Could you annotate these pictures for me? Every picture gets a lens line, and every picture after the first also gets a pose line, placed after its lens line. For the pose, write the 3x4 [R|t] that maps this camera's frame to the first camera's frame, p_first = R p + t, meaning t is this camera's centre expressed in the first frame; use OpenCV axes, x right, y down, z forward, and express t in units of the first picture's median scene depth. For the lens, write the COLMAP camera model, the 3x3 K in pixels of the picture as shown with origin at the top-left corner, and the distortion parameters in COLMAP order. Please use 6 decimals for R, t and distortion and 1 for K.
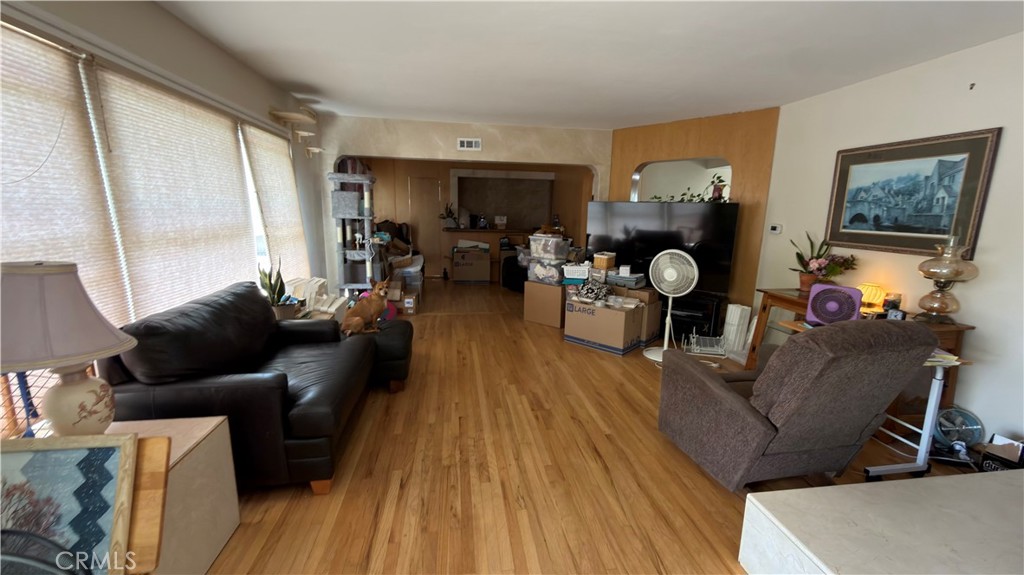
lens RADIAL K [[406.9, 0, 512.2], [0, 406.9, 288.6], [0, 0, 1]] dist [-0.000712, -0.000105]
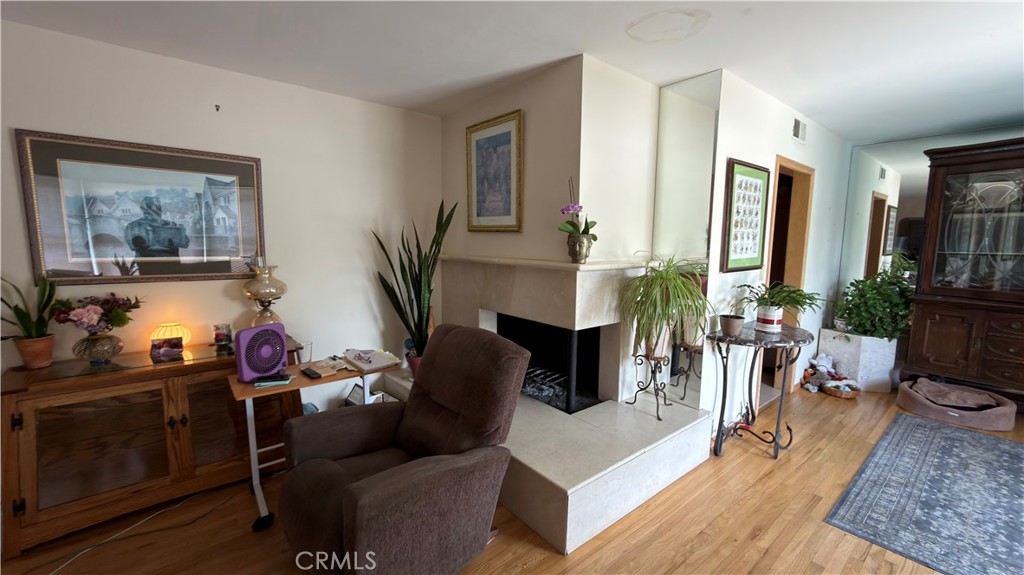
lens RADIAL K [[406.9, 0, 511.5], [0, 406.9, 287.2], [0, 0, 1]] dist [-0.000712, -0.000105]
pose [[-0.517637, -0.114178, 0.847947, -0.125169], [0.146840, 0.964496, 0.219511, -0.173574], [-0.842905, 0.238140, -0.482494, 0.905267]]
